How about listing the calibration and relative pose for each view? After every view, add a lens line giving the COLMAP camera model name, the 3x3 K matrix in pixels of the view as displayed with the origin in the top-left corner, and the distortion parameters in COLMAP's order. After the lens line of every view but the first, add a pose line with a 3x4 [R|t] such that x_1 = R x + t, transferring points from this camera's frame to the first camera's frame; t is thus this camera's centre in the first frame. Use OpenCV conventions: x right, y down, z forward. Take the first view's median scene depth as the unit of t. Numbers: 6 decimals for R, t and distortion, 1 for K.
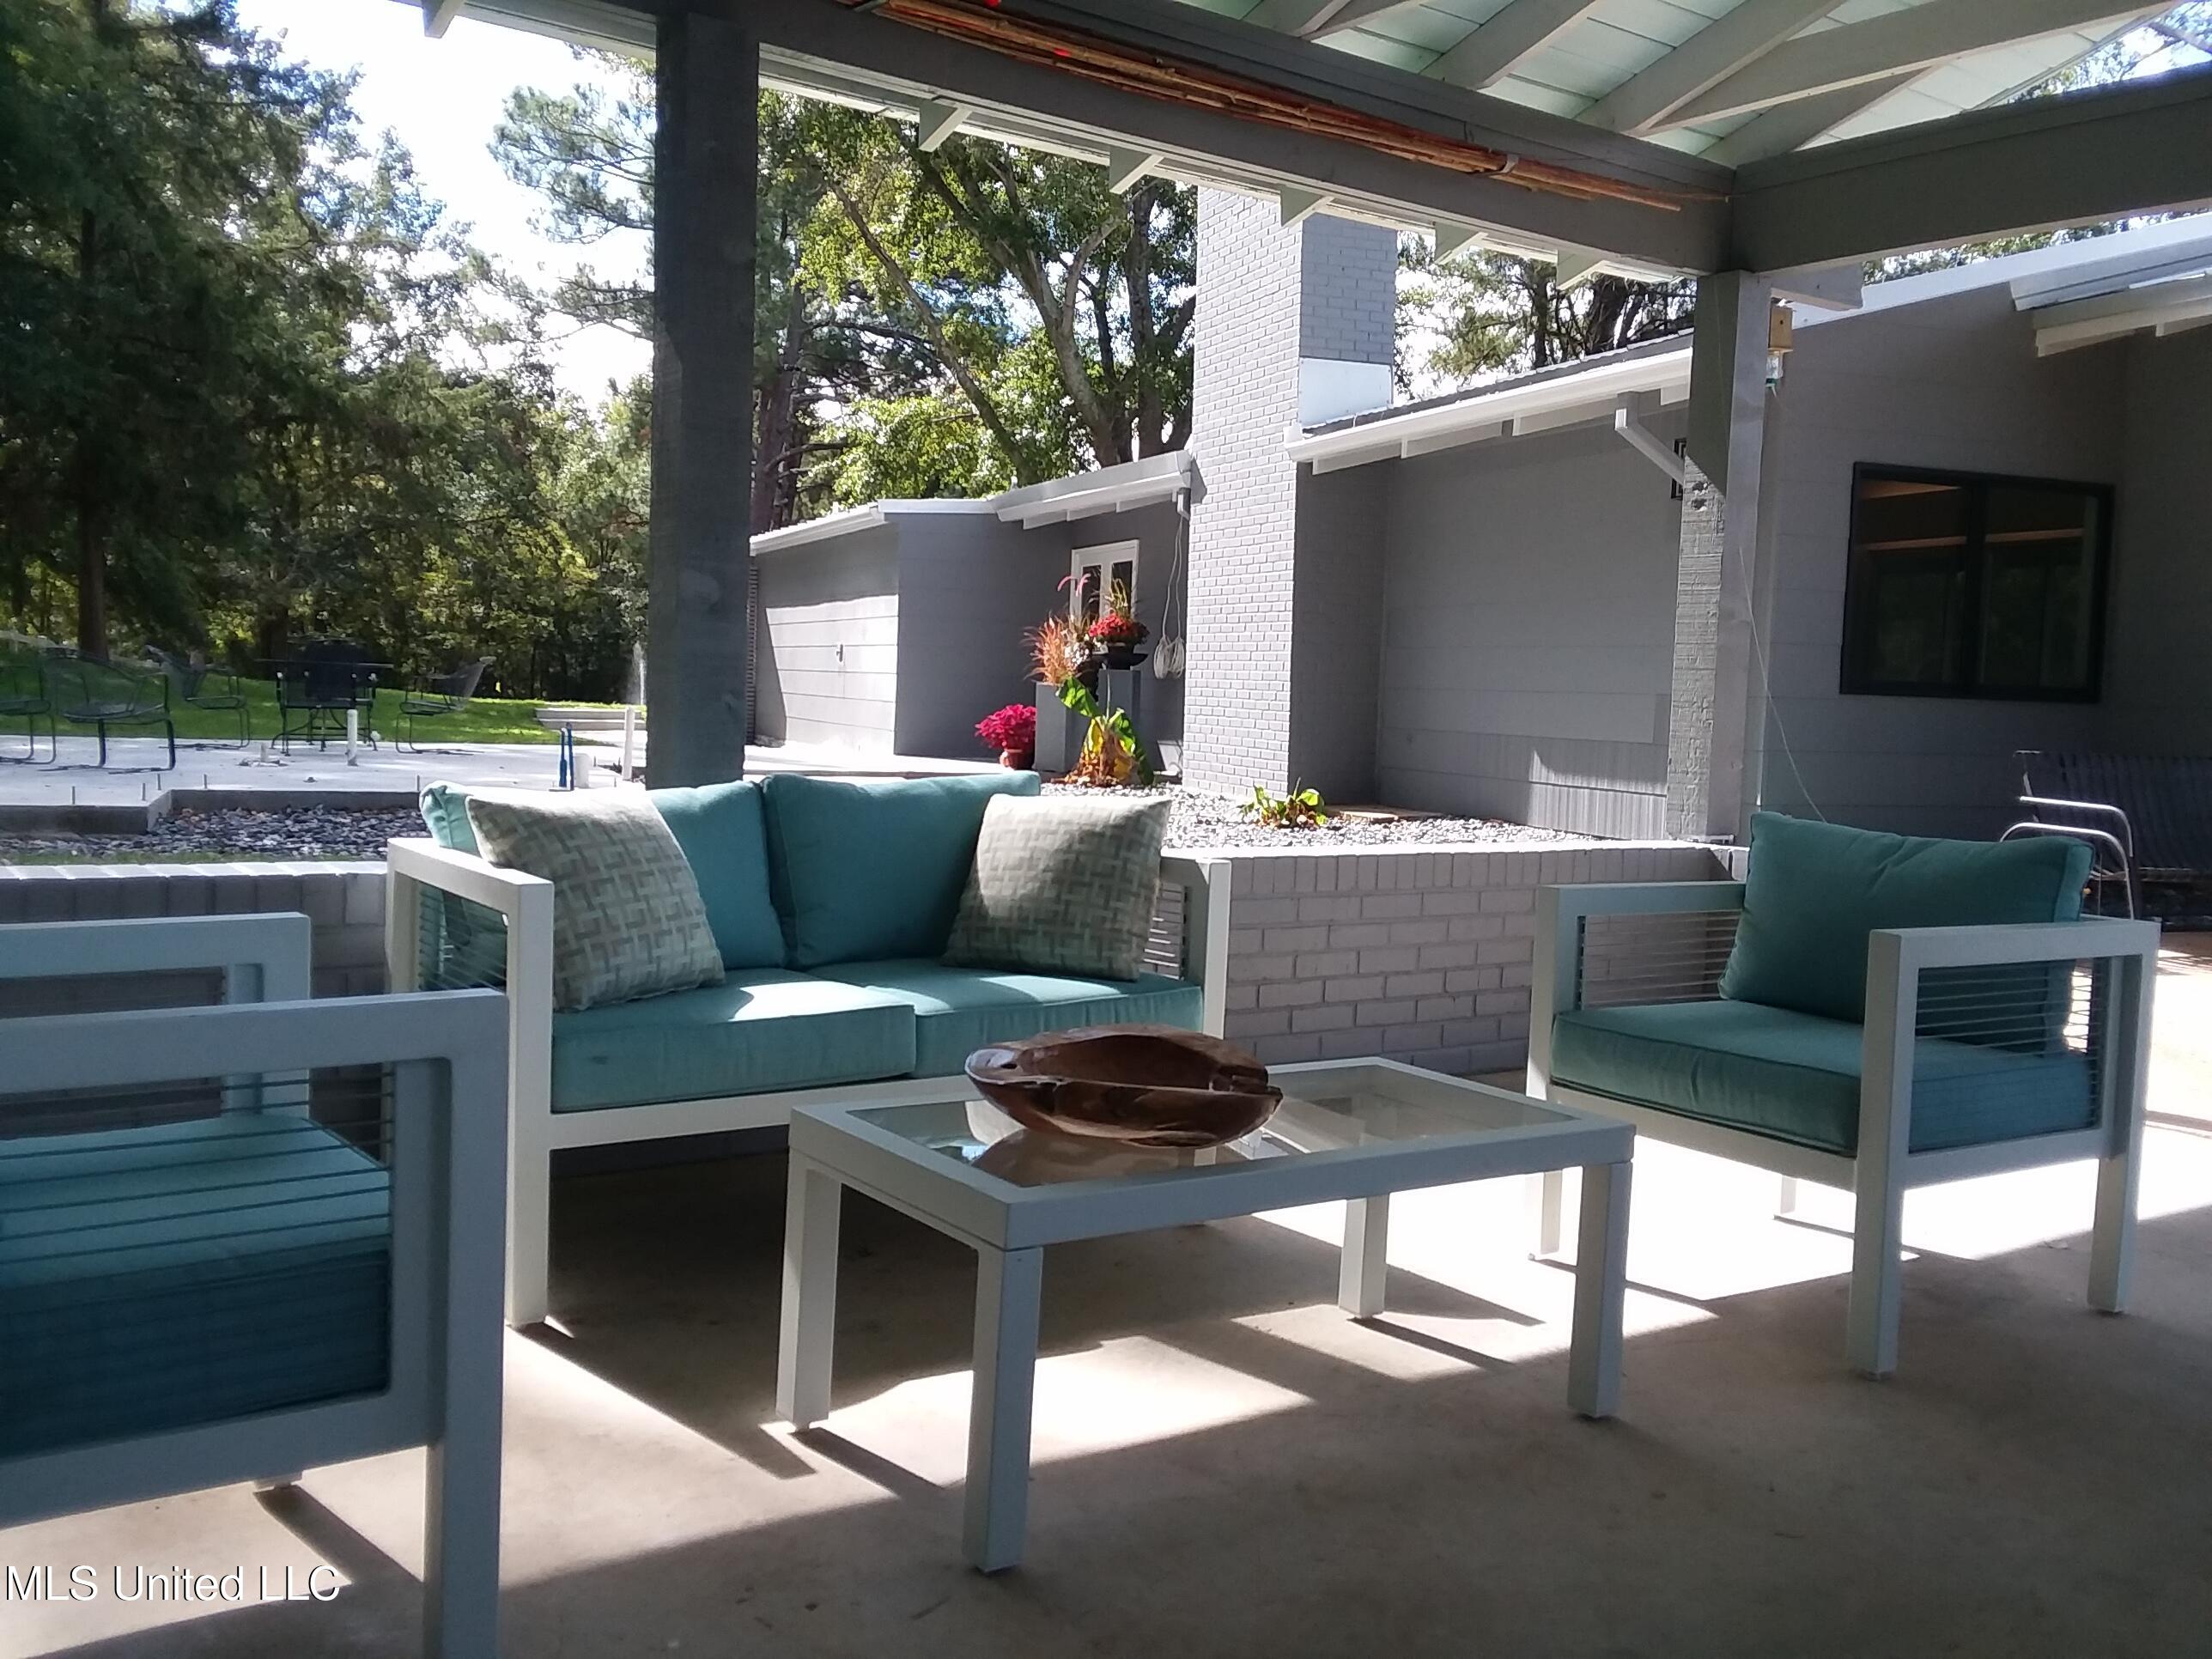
lens RADIAL K [[1909.4, 0, 1106.0], [0, 1909.4, 829.5], [0, 0, 1]] dist [0.048525, -0.014384]
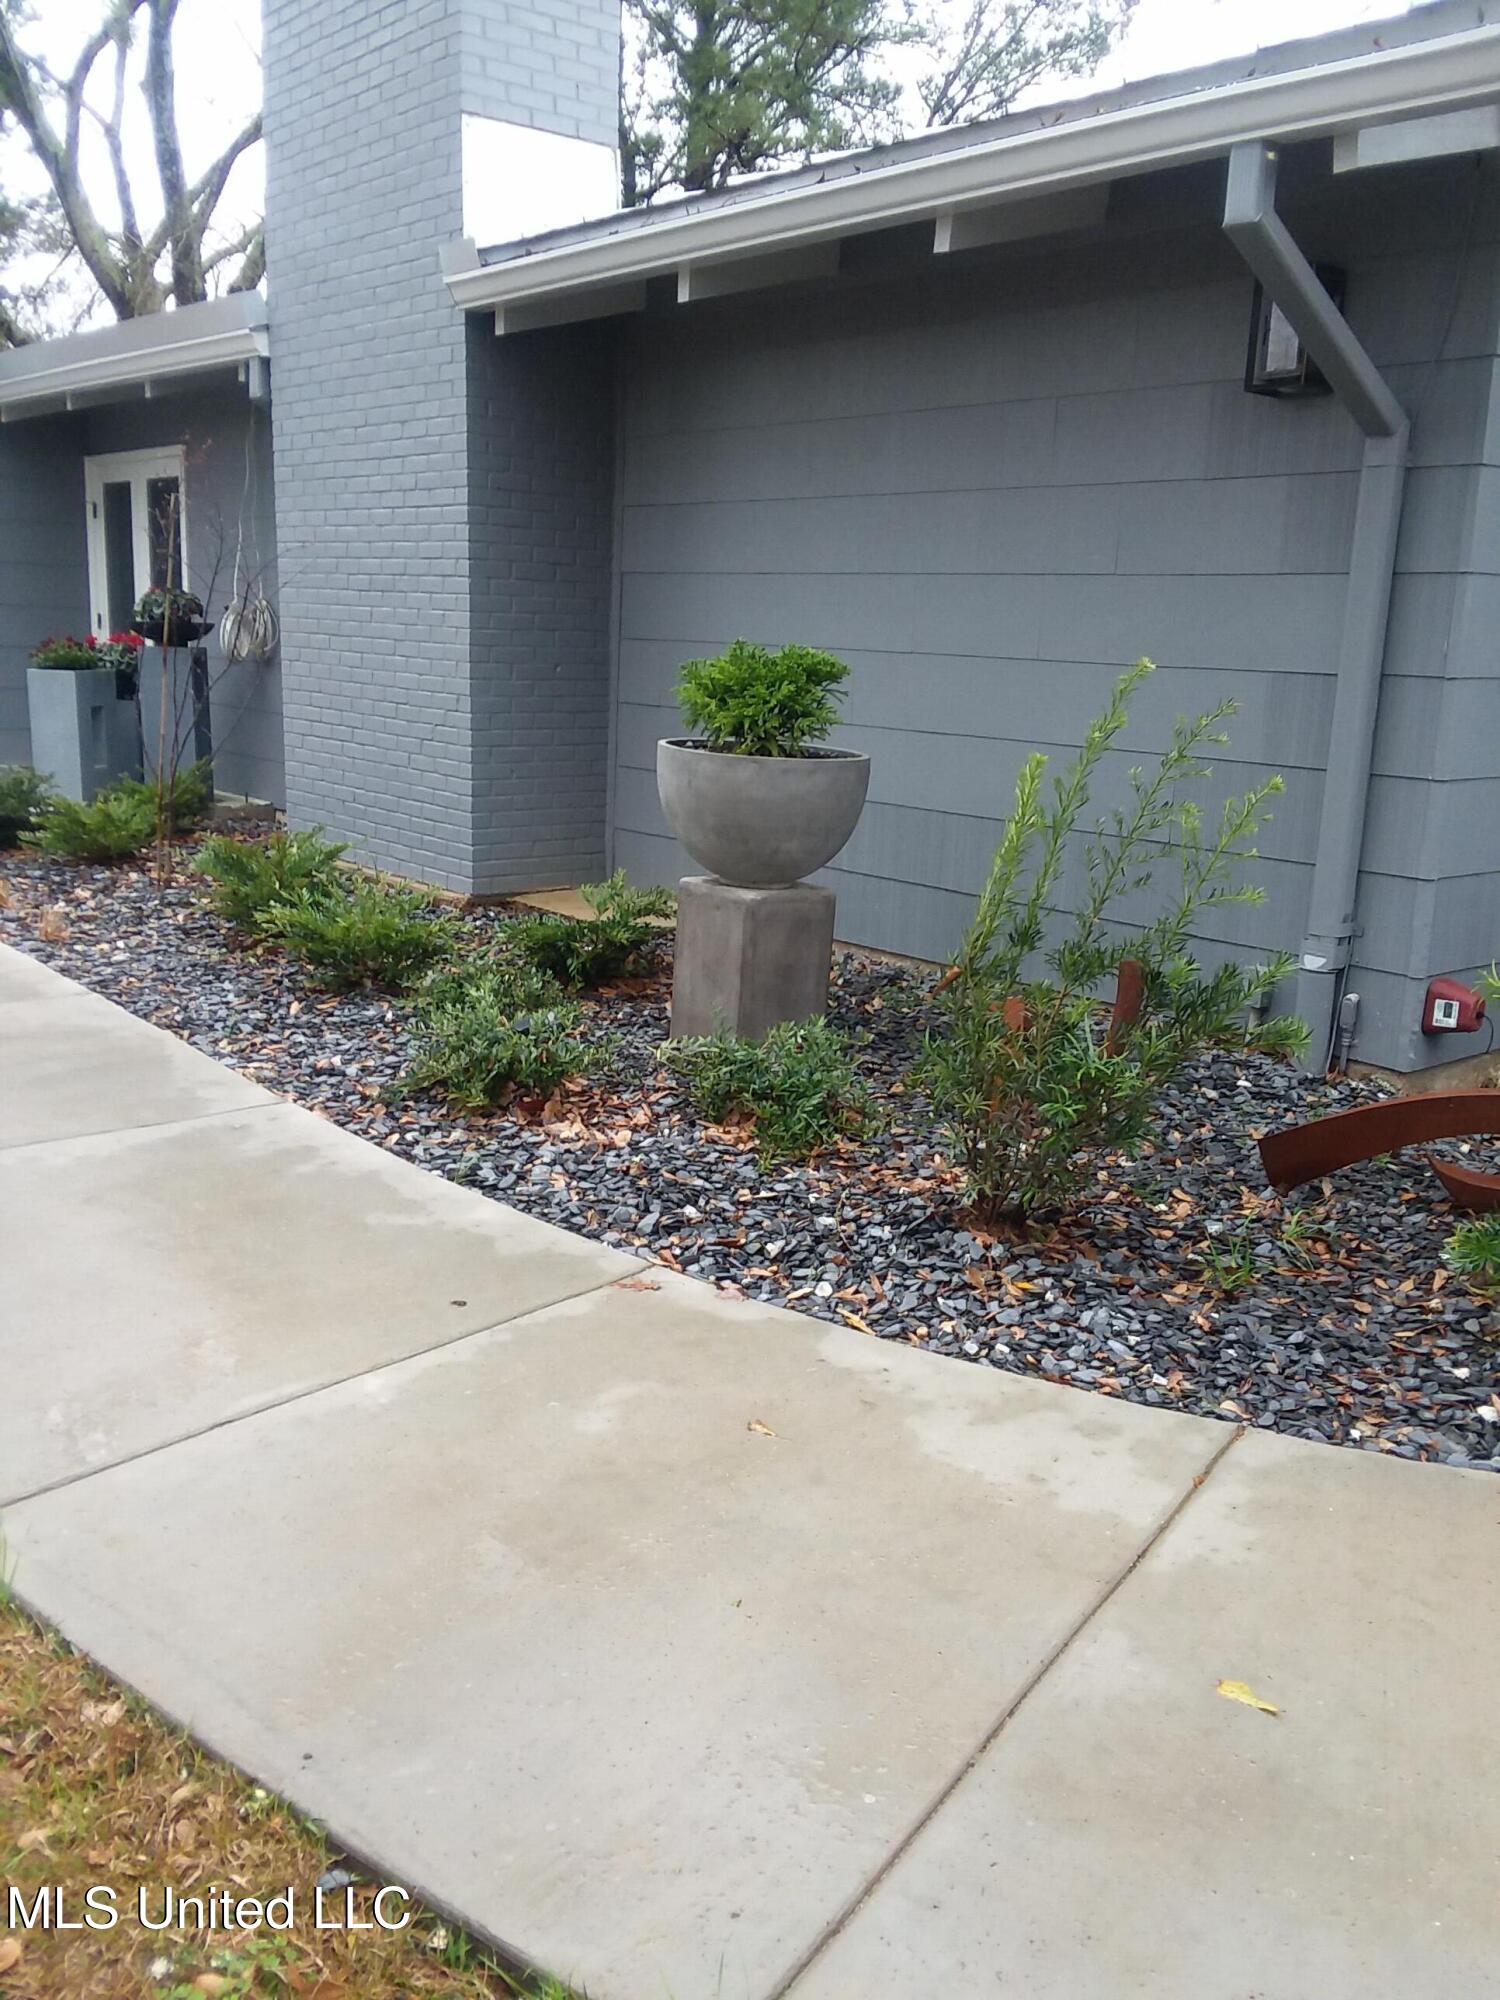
lens RADIAL K [[1726.4, 0, 750.0], [0, 1726.4, 1000.0], [0, 0, 1]] dist [0.048525, -0.014384]
pose [[0.950209, -0.071801, 0.303229, 0.006969], [0.024714, 0.987392, 0.156355, -0.061823], [-0.310632, -0.141076, 0.940003, 0.413529]]
